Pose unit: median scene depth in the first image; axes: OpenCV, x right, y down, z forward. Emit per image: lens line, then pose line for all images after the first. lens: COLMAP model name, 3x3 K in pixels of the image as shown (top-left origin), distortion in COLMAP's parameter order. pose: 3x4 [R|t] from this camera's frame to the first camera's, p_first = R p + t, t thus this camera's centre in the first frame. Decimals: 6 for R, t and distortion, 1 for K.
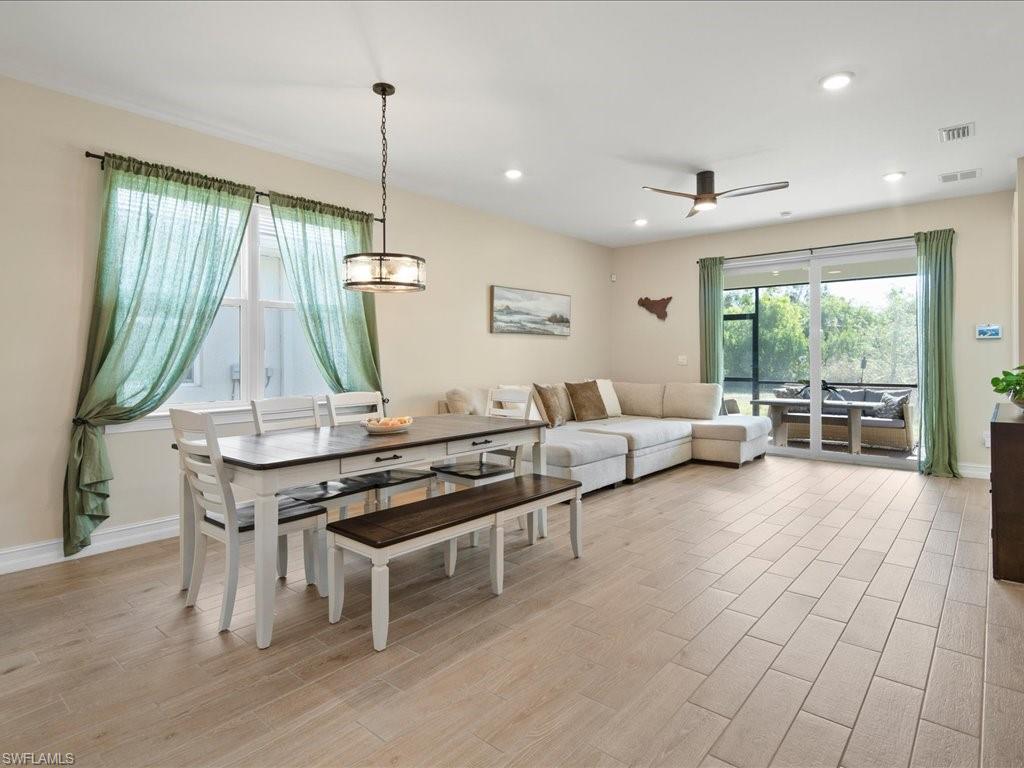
lens RADIAL K [[566.8, 0, 508.5], [0, 566.8, 375.1], [0, 0, 1]] dist [0.001555, -0.000528]
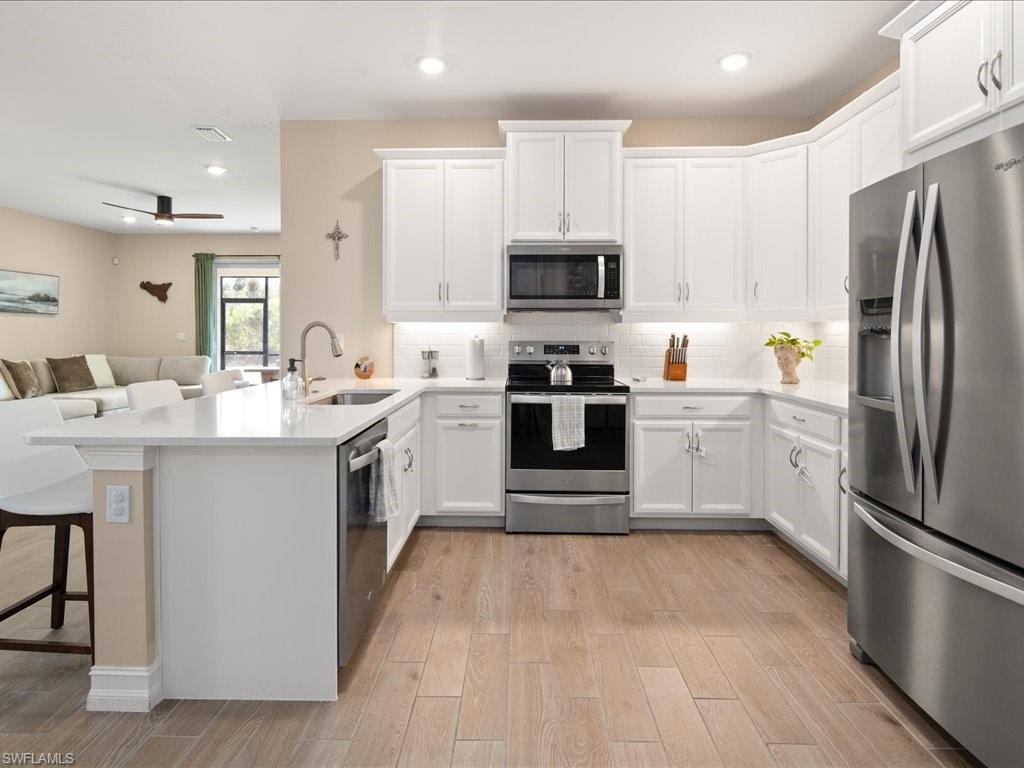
lens RADIAL K [[566.8, 0, 508.2], [0, 566.8, 332.3], [0, 0, 1]] dist [0.001555, -0.000528]
pose [[0.768536, 0.003508, 0.639797, 0.079832], [0.016978, 0.999521, -0.025875, 0.007068], [-0.639581, 0.030749, 0.768108, -0.370959]]
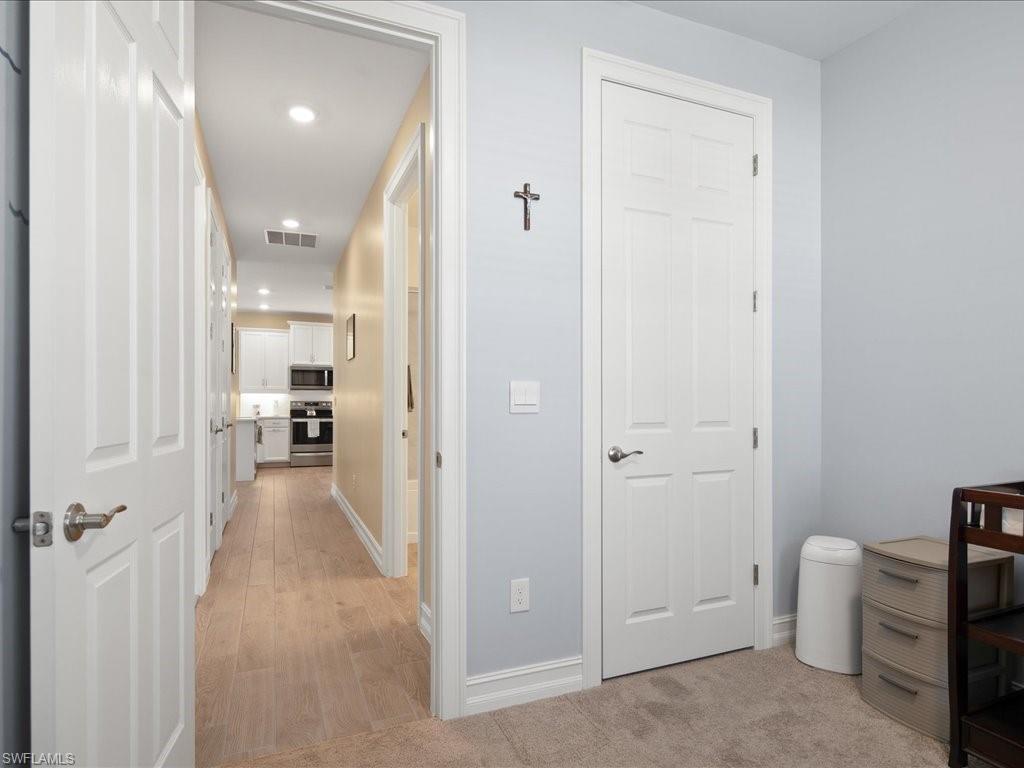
lens RADIAL K [[566.8, 0, 521.9], [0, 566.8, 393.0], [0, 0, 1]] dist [0.001555, -0.000528]
pose [[0.431009, 0.013990, 0.902239, -2.900334], [0.029134, 0.999143, -0.029410, 0.151186], [-0.901877, 0.038961, 0.430232, -3.501476]]
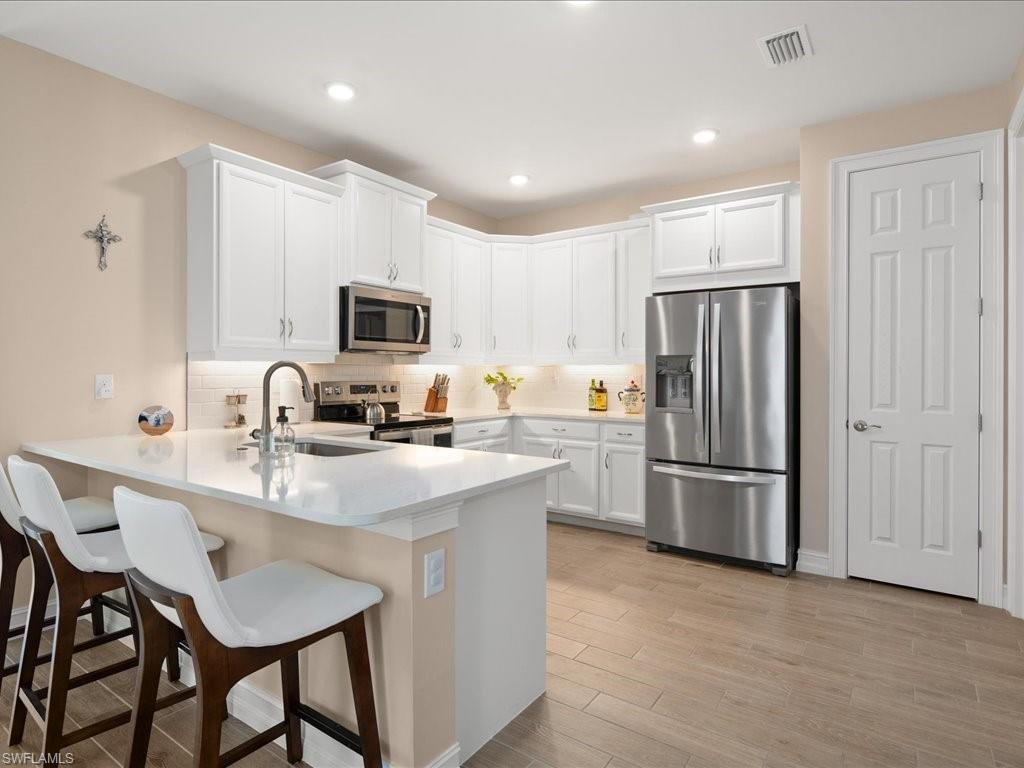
lens RADIAL K [[566.8, 0, 511.0], [0, 566.8, 368.4], [0, 0, 1]] dist [0.001555, -0.000528]
pose [[-0.100972, 0.008221, 0.994855, -0.760750], [0.030251, 0.999529, -0.005189, -0.037123], [-0.994429, 0.029571, -0.101174, 0.918147]]
